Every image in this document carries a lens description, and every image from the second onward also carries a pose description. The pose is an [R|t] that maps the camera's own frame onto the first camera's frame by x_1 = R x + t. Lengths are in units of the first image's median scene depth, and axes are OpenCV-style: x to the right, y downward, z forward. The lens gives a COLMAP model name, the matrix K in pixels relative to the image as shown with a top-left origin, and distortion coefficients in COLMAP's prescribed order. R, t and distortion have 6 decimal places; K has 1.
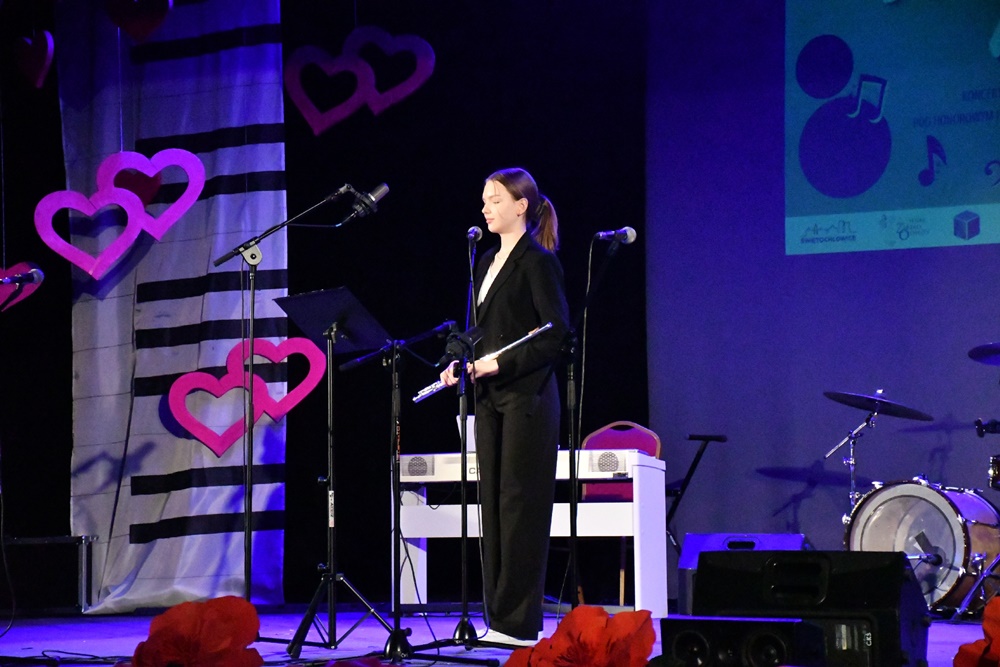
lens RADIAL K [[3215.6, 0, 480.9], [0, 3215.6, 340.9], [0, 0, 1]] dist [1.217385, 0.000000]
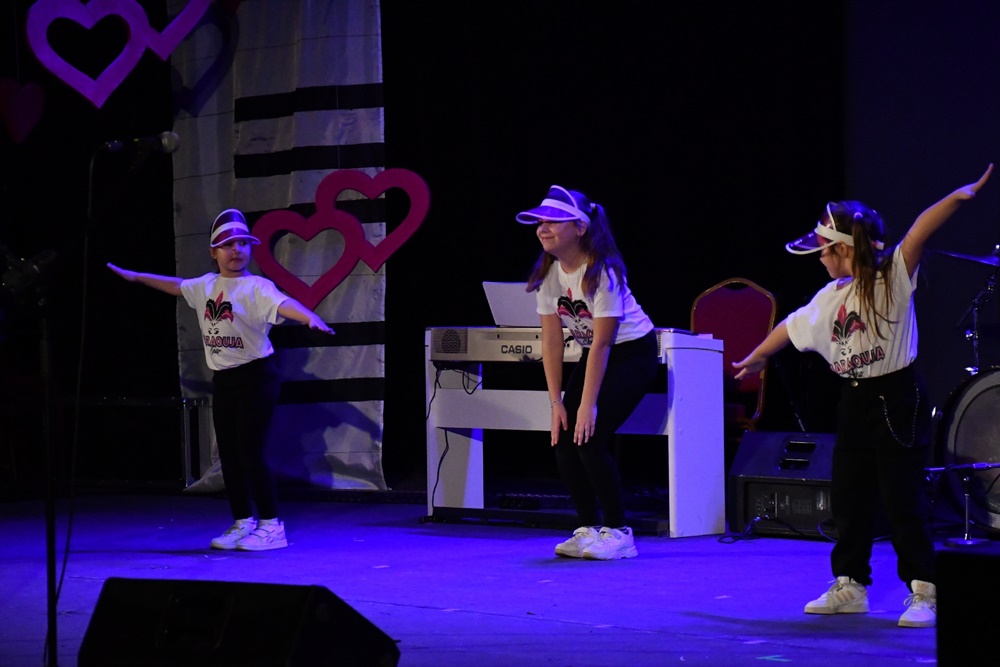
lens RADIAL K [[3688.2, 0, 545.0], [0, 3688.2, 365.7], [0, 0, 1]] dist [1.402010, 0.000000]
pose [[0.967514, 0.004086, -0.252786, 0.218152], [0.019285, 0.995763, 0.089909, -0.035064], [0.252082, -0.091864, 0.963336, 0.096800]]
